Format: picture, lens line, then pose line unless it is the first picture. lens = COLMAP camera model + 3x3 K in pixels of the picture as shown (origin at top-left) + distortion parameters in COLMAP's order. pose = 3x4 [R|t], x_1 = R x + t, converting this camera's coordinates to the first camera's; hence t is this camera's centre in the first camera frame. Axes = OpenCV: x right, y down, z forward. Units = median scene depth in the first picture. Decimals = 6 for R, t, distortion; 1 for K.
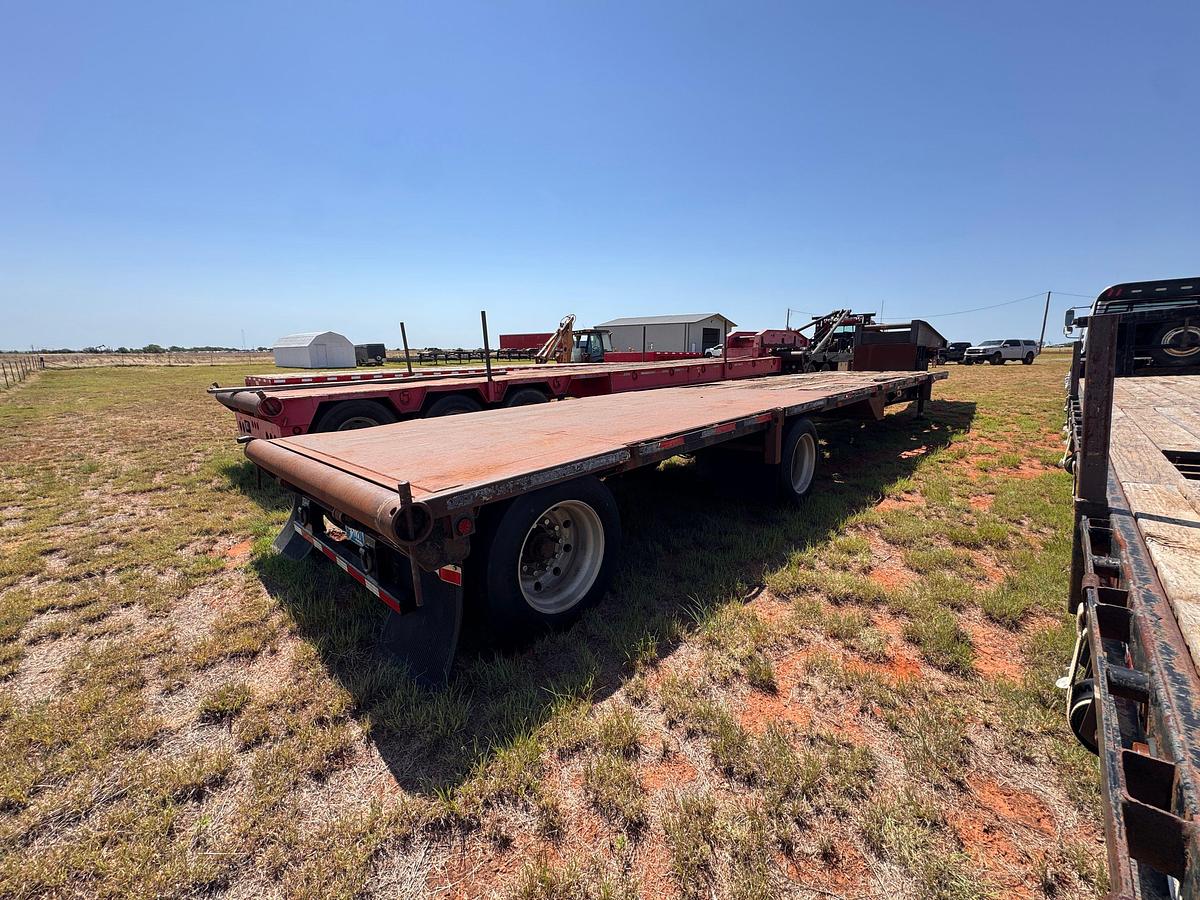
lens RADIAL K [[479.3, 0, 600.0], [0, 479.3, 450.0], [0, 0, 1]] dist [0.003718, -0.000390]
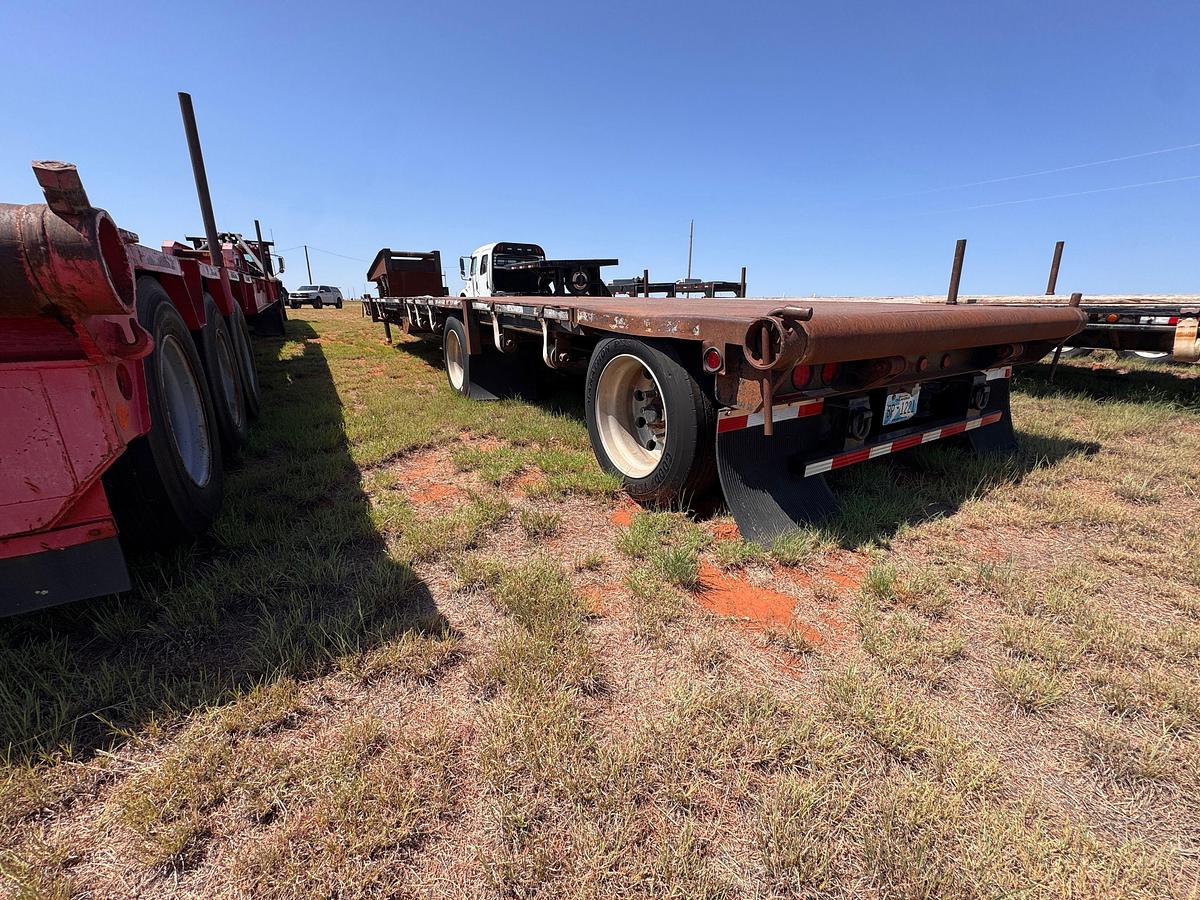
lens RADIAL K [[486.0, 0, 596.9], [0, 486.0, 444.8], [0, 0, 1]] dist [-0.001875, -0.000266]
pose [[0.258128, -0.250603, 0.933042, -0.210013], [0.172403, 0.962218, 0.210744, -0.005002], [-0.950603, 0.106461, 0.291581, 0.183839]]
